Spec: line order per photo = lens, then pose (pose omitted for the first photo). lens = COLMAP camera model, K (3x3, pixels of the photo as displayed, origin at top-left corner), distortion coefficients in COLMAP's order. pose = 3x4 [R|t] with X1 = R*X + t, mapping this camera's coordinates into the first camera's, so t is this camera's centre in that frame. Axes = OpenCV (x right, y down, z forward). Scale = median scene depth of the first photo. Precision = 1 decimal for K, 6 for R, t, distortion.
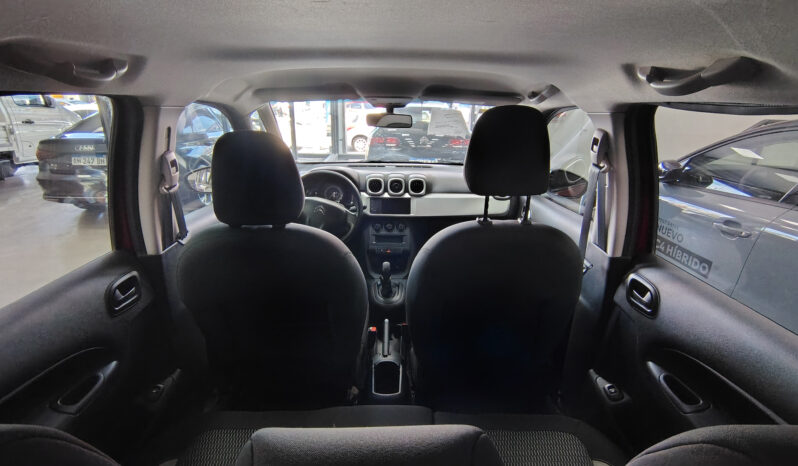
lens RADIAL K [[385.0, 0, 403.3], [0, 385.0, 257.0], [0, 0, 1]] dist [-0.015101, 0.000003]
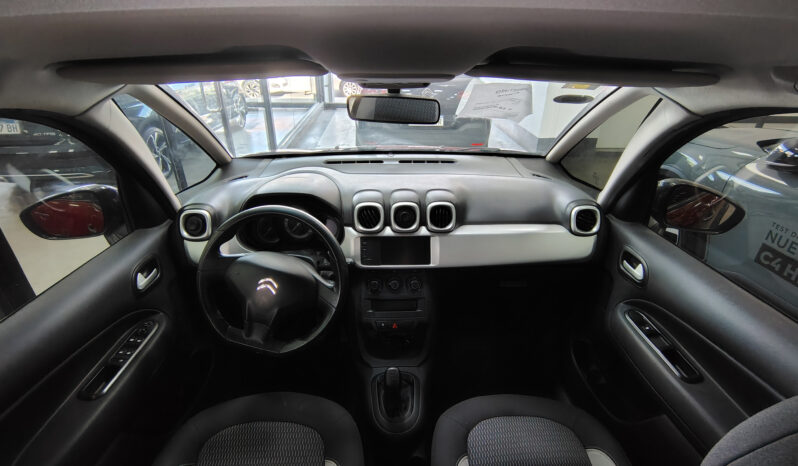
lens RADIAL K [[375.6, 0, 399.0], [0, 375.6, 233.0], [0, 0, 1]] dist [-0.013360, 0.000425]
pose [[0.999806, -0.017747, 0.008593, -0.033062], [0.016787, 0.994721, 0.101236, -0.216138], [-0.010344, -0.101072, 0.994825, 0.432633]]
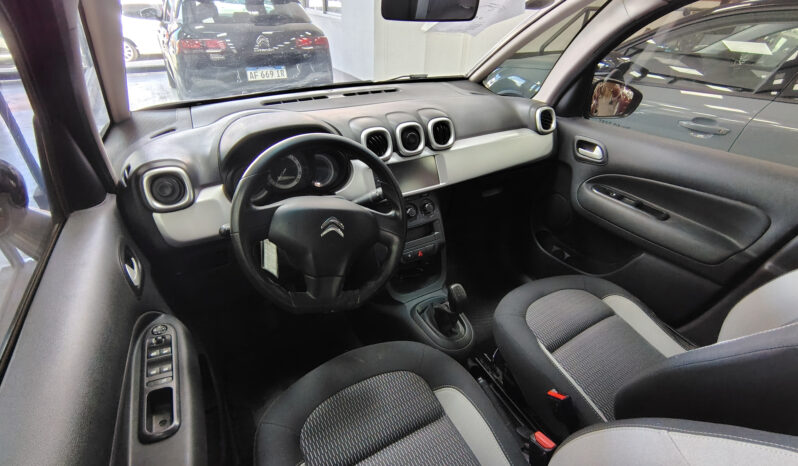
lens RADIAL K [[375.6, 0, 399.0], [0, 375.6, 233.0], [0, 0, 1]] dist [-0.013360, 0.000425]
pose [[0.873130, -0.261295, 0.411544, -0.286238], [0.178523, 0.956956, 0.228832, -0.179353], [-0.453622, -0.126330, 0.882195, 0.515574]]
